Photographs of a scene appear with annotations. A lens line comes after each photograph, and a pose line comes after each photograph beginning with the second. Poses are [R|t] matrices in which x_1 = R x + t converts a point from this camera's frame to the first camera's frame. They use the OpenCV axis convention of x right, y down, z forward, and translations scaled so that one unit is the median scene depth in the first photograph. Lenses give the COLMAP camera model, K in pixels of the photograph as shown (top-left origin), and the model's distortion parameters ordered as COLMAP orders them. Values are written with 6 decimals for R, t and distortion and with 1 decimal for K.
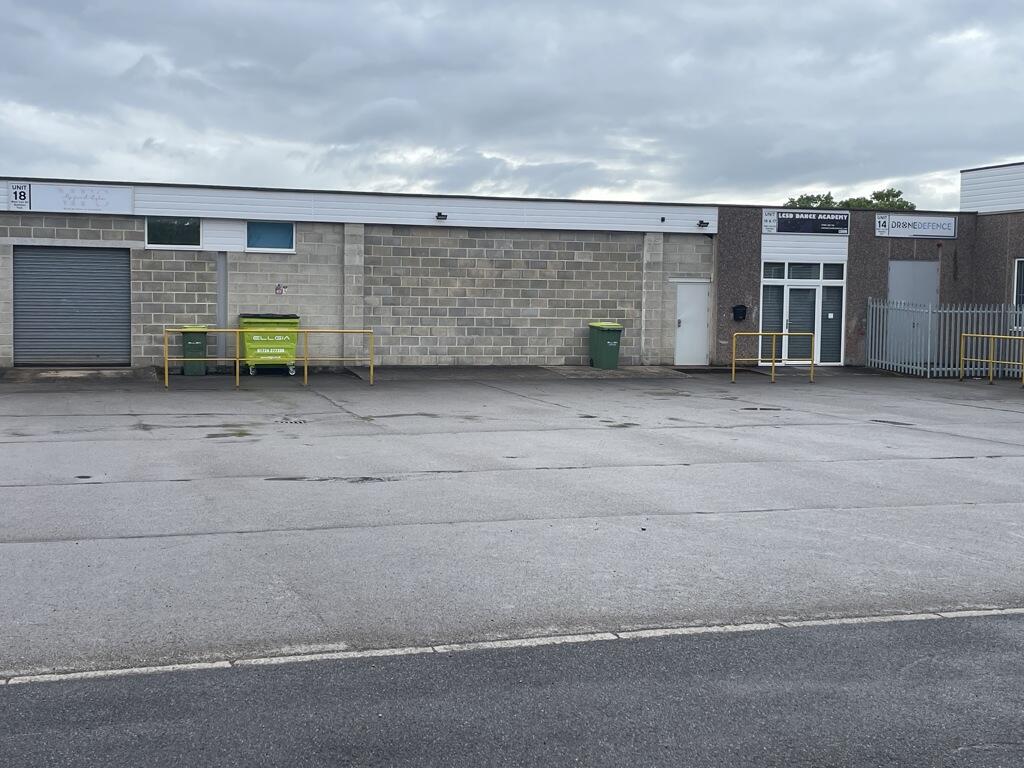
lens RADIAL K [[1260.0, 0, 484.7], [0, 1260.0, 379.0], [0, 0, 1]] dist [0.148975, -0.344141]
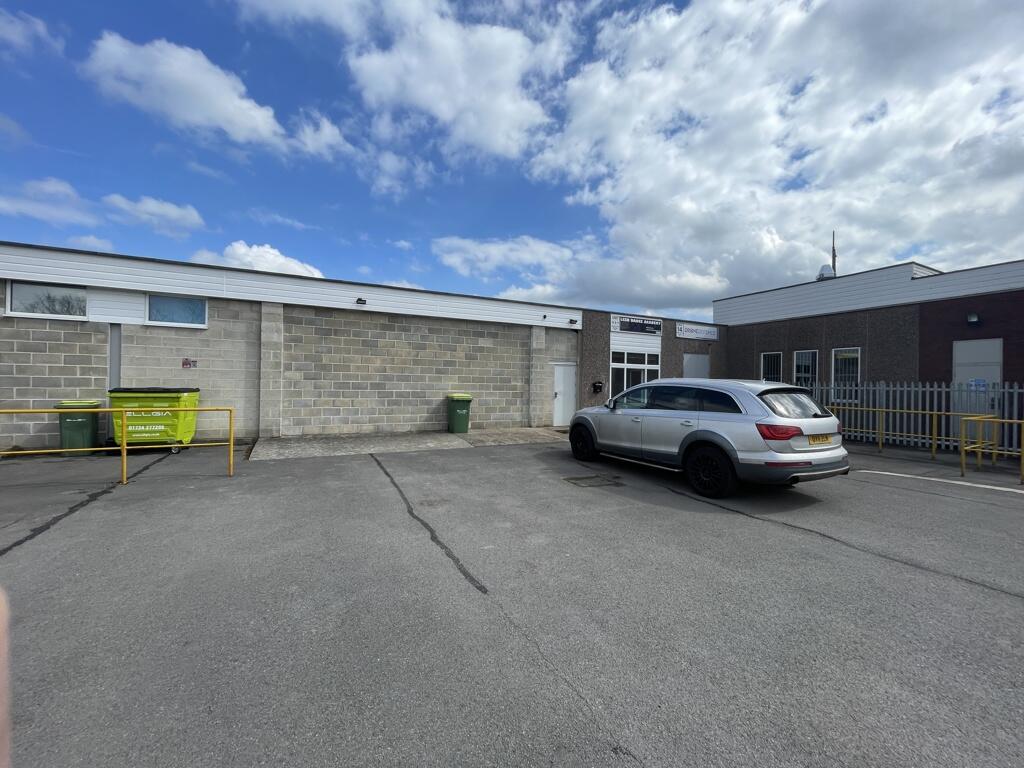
lens RADIAL K [[420.4, 0, 512.0], [0, 420.4, 384.0], [0, 0, 1]] dist [0.000416, -0.000157]
pose [[0.986419, 0.001737, 0.164240, 0.034730], [0.008244, 0.998160, -0.060070, -0.029572], [-0.164043, 0.060608, 0.984590, 0.575921]]
